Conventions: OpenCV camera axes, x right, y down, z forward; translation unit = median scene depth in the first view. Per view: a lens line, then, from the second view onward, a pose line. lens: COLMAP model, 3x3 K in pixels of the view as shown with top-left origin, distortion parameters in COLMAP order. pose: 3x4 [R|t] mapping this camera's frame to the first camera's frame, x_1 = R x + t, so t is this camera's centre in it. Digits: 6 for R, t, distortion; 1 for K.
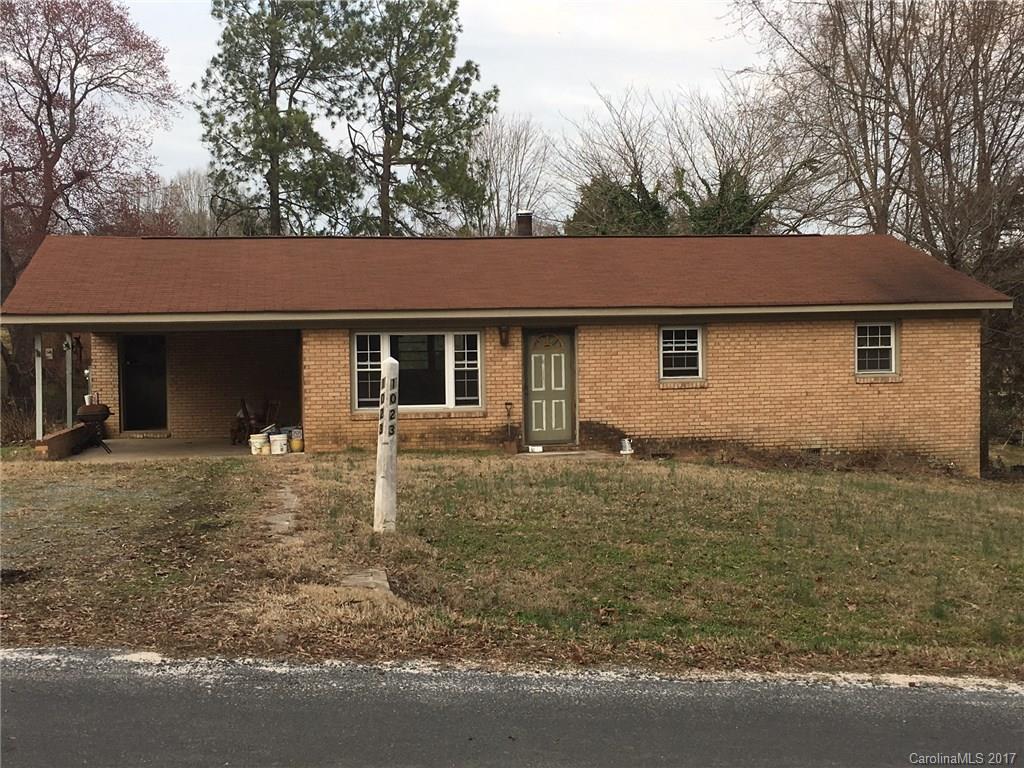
lens RADIAL K [[1263.4, 0, 511.7], [0, 1263.4, 383.9], [0, 0, 1]] dist [0.011252, 0.000000]
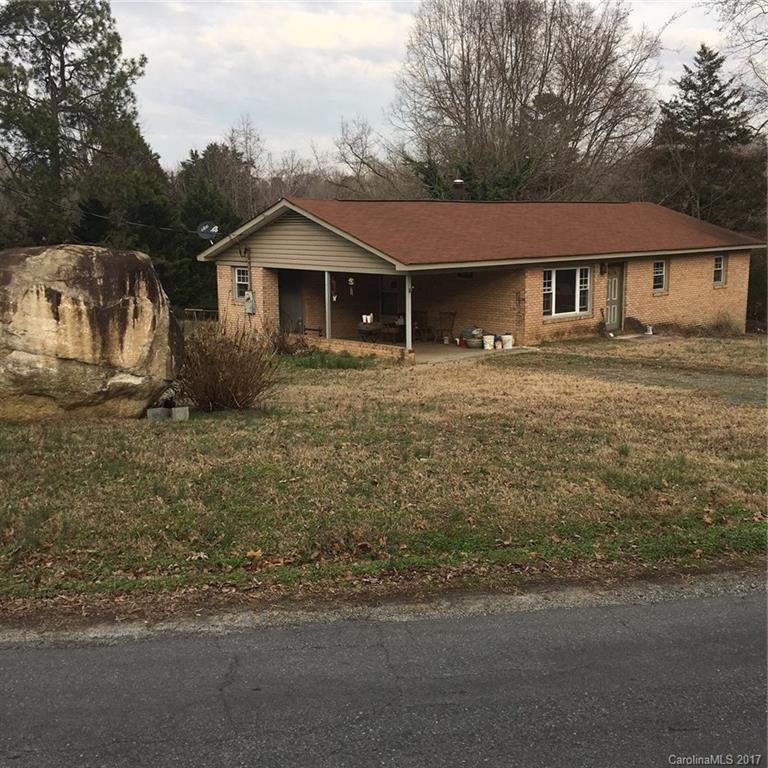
lens RADIAL K [[871.8, 0, 386.8], [0, 871.8, 383.8], [0, 0, 1]] dist [0.032736, 0.000000]
pose [[0.856351, -0.086920, 0.509026, -0.854494], [0.017675, 0.990088, 0.139329, -0.053552], [-0.516091, -0.110317, 0.849400, 0.141656]]
